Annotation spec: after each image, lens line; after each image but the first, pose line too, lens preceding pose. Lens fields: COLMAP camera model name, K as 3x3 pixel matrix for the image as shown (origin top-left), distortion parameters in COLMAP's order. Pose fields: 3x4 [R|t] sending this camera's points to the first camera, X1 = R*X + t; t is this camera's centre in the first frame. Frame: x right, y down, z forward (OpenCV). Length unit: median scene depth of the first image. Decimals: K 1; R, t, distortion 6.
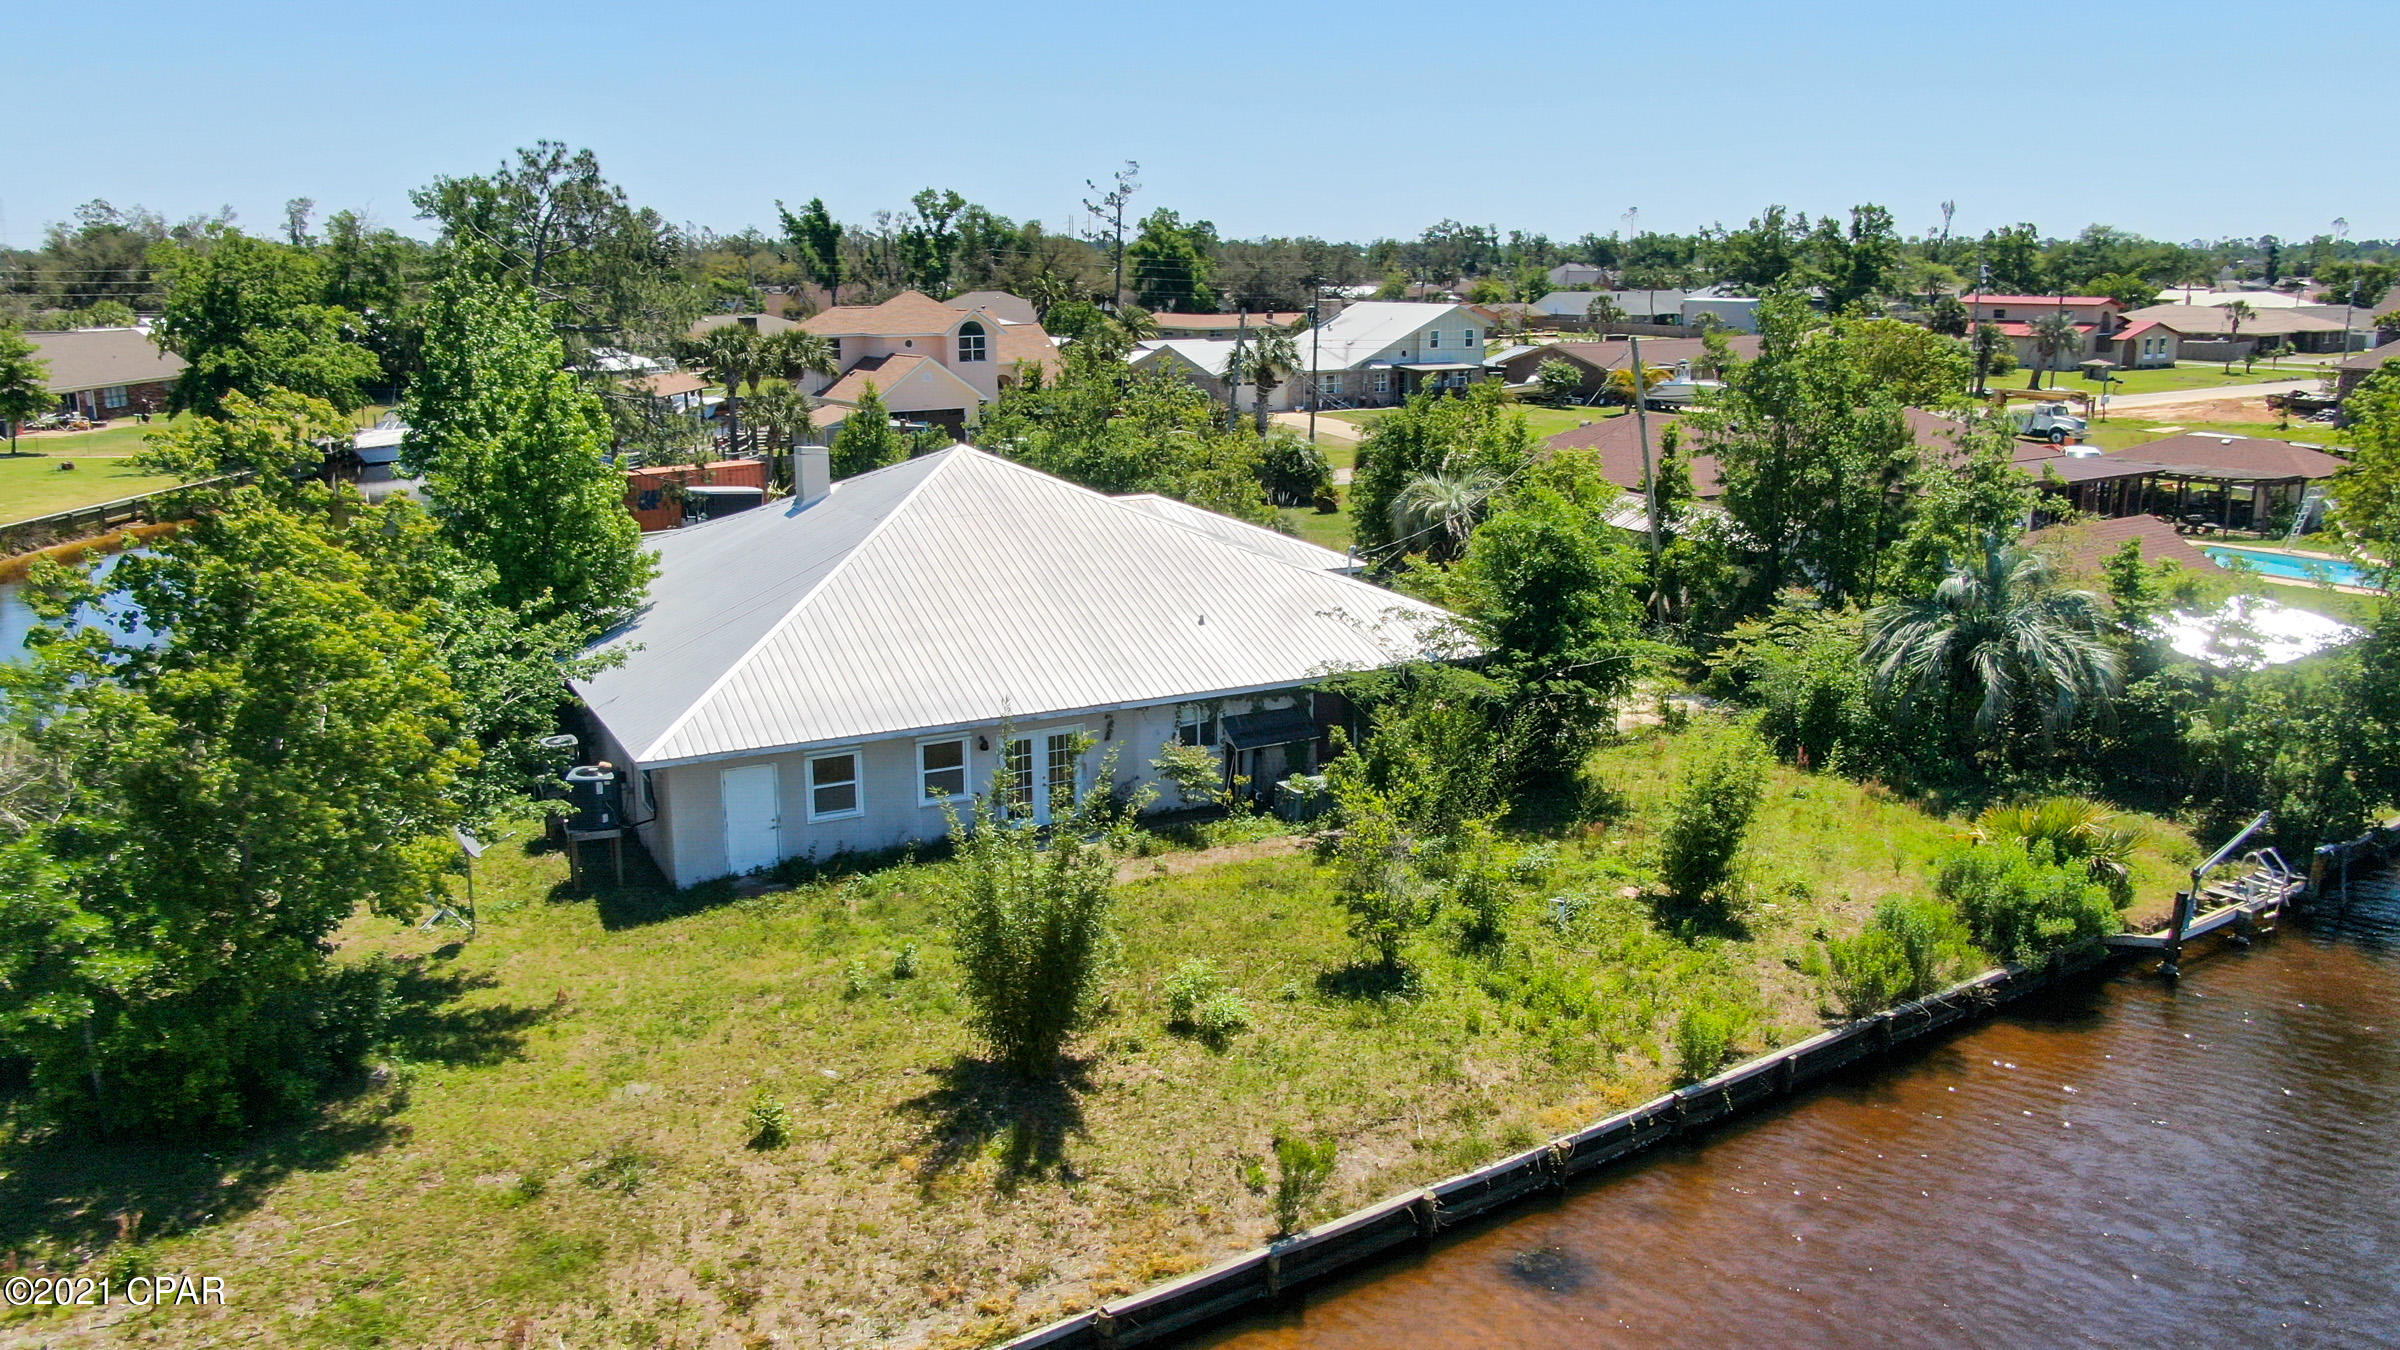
lens RADIAL K [[1802.6, 0, 1200.0], [0, 1802.6, 675.0], [0, 0, 1]] dist [-0.029759, 0.031649]
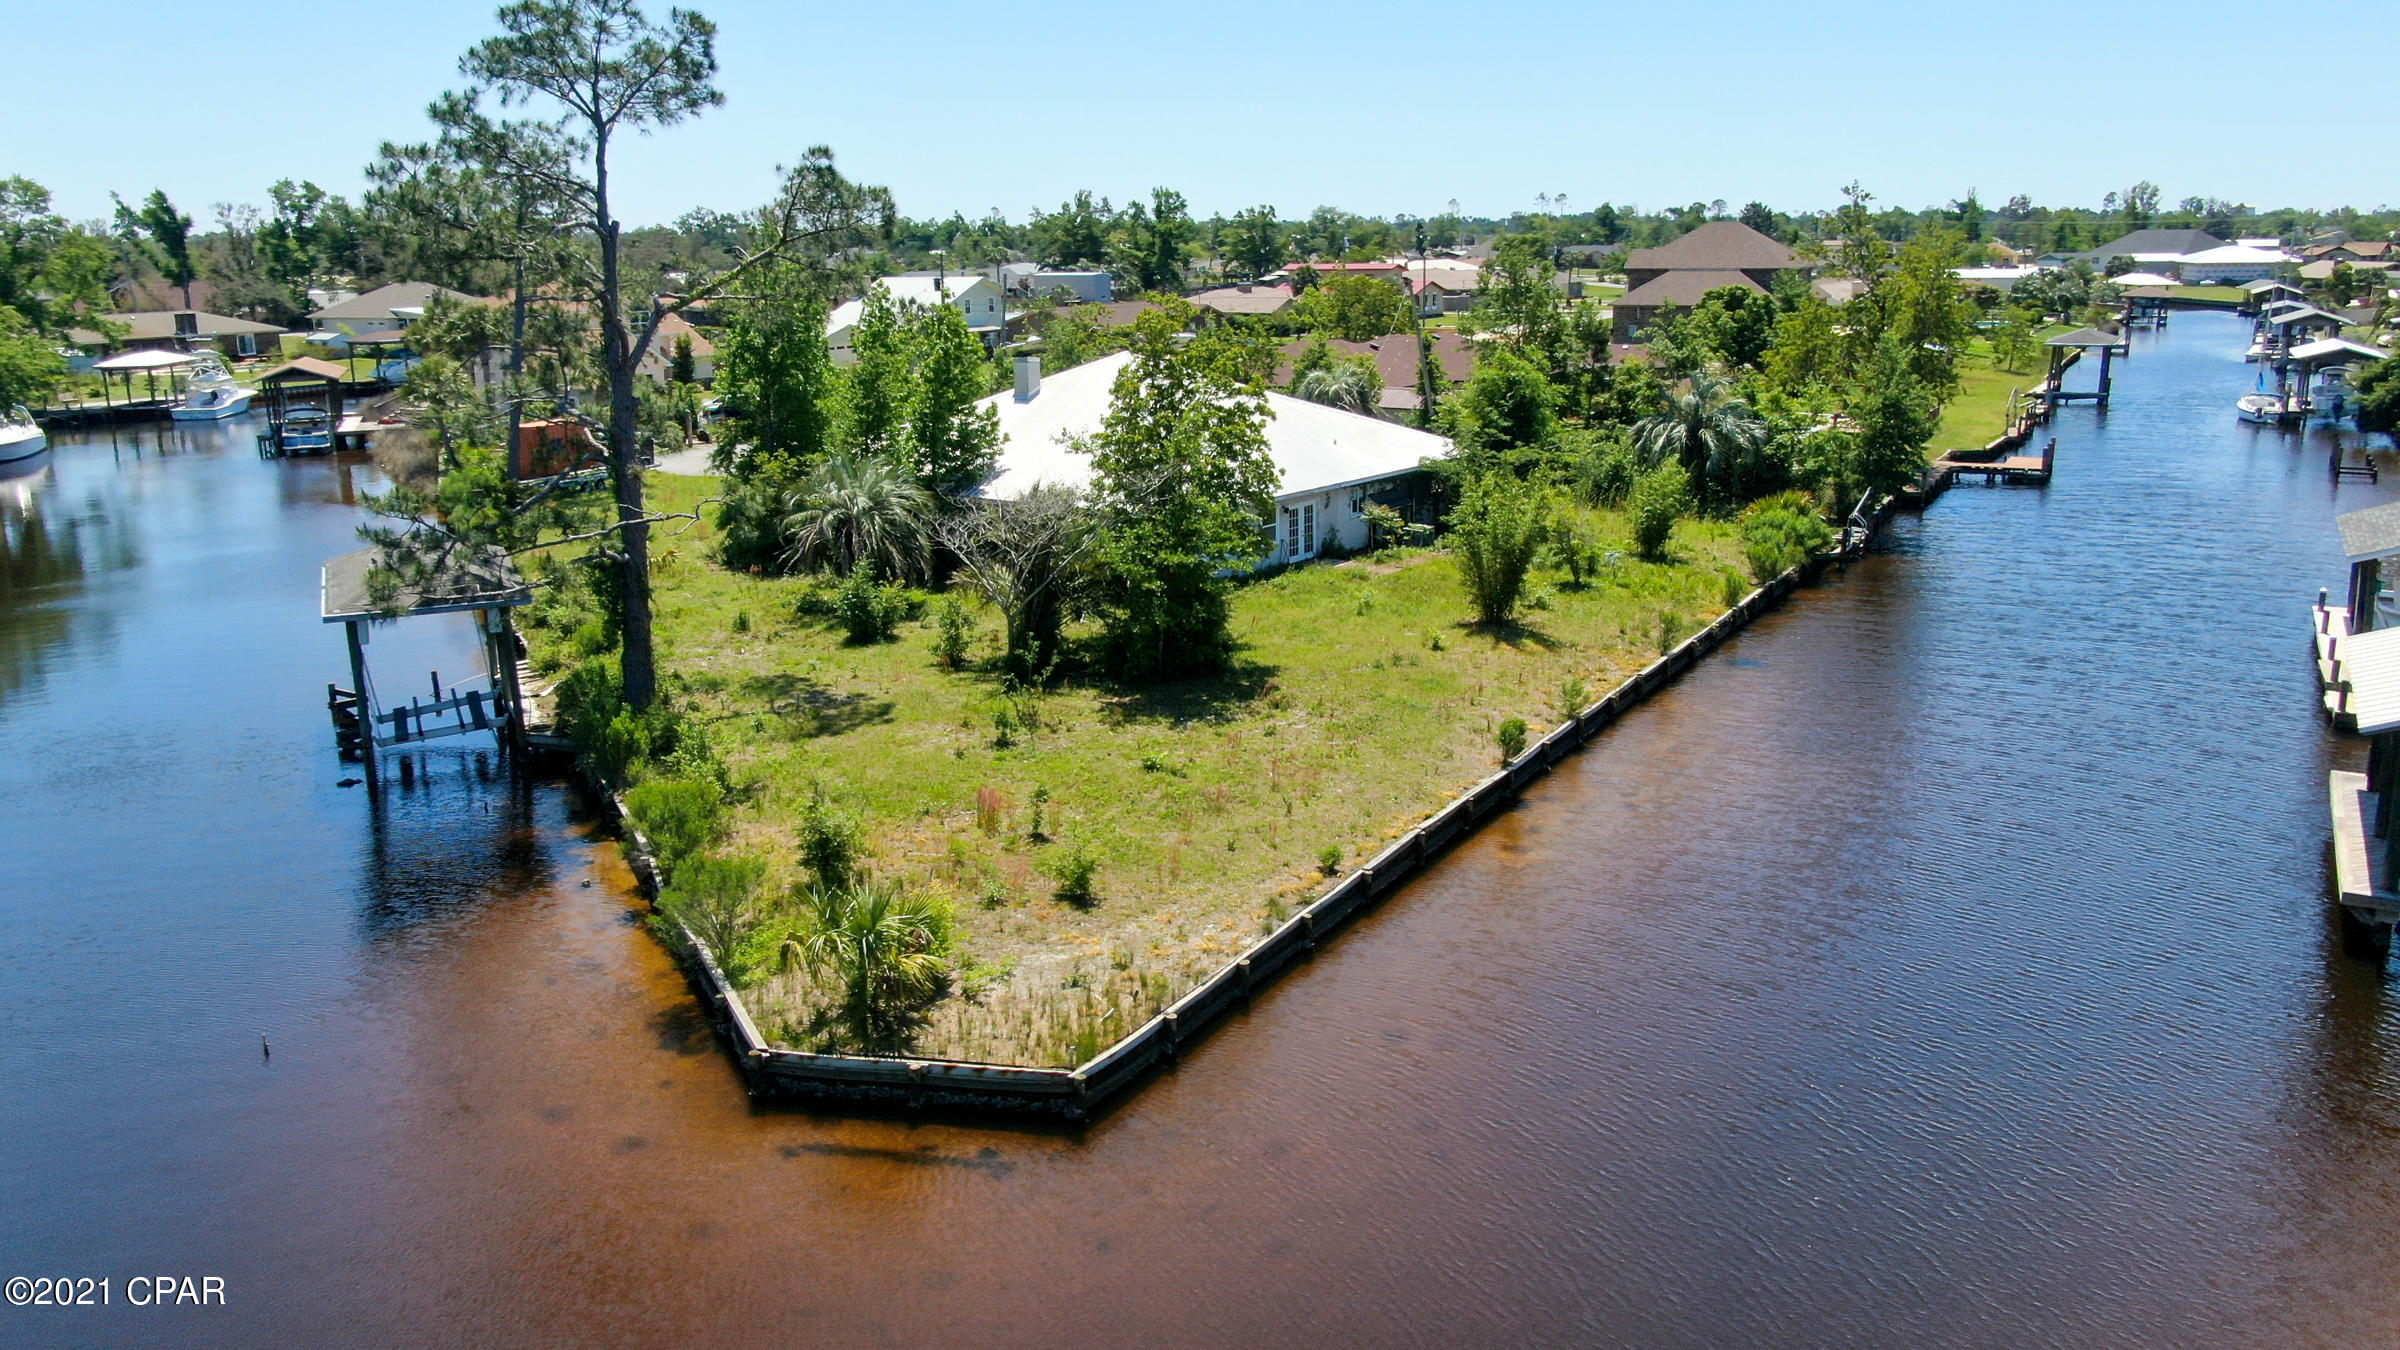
lens RADIAL K [[1802.6, 0, 1200.0], [0, 1802.6, 675.0], [0, 0, 1]] dist [-0.029759, 0.031649]
pose [[0.906006, -0.112924, 0.407924, -0.125006], [0.110083, 0.993454, 0.030518, 0.018258], [-0.408700, 0.017256, 0.912506, -0.072543]]
